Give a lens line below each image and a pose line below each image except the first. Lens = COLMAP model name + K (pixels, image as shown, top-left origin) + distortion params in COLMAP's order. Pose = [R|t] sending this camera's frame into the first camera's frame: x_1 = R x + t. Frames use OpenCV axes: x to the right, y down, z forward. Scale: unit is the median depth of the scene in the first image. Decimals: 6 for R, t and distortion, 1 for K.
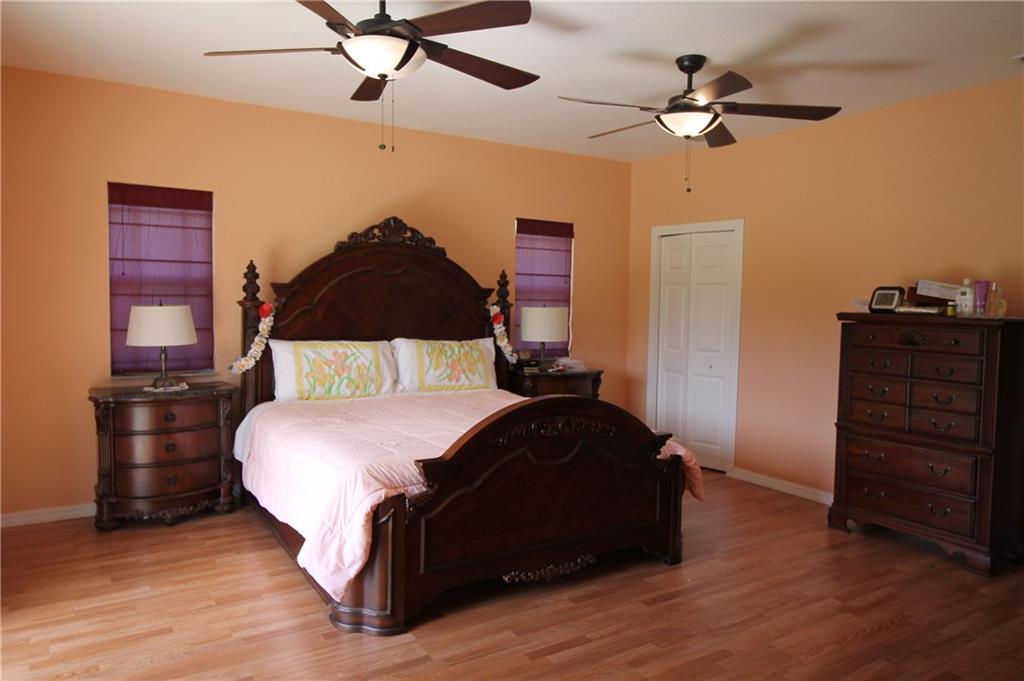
lens RADIAL K [[698.6, 0, 512.0], [0, 698.6, 340.5], [0, 0, 1]] dist [0.007061, 0.002371]
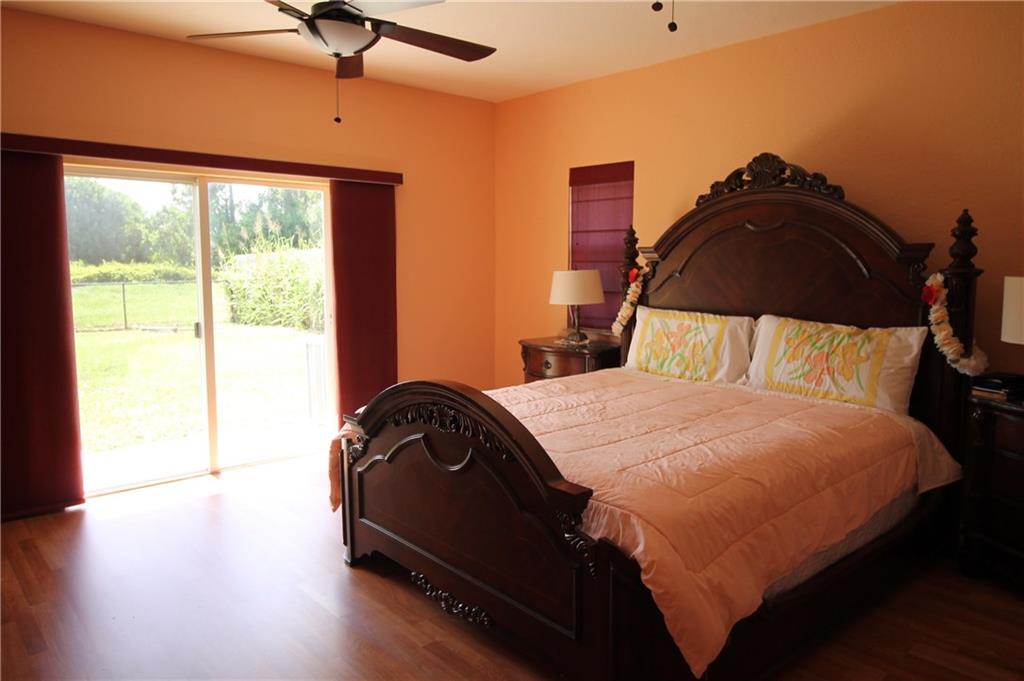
lens RADIAL K [[698.6, 0, 512.0], [0, 698.6, 340.5], [0, 0, 1]] dist [0.007061, 0.002371]
pose [[0.173484, 0.098153, -0.979933, 0.569863], [-0.060115, 0.994221, 0.088941, -0.028308], [0.983000, 0.043479, 0.178382, 0.635439]]
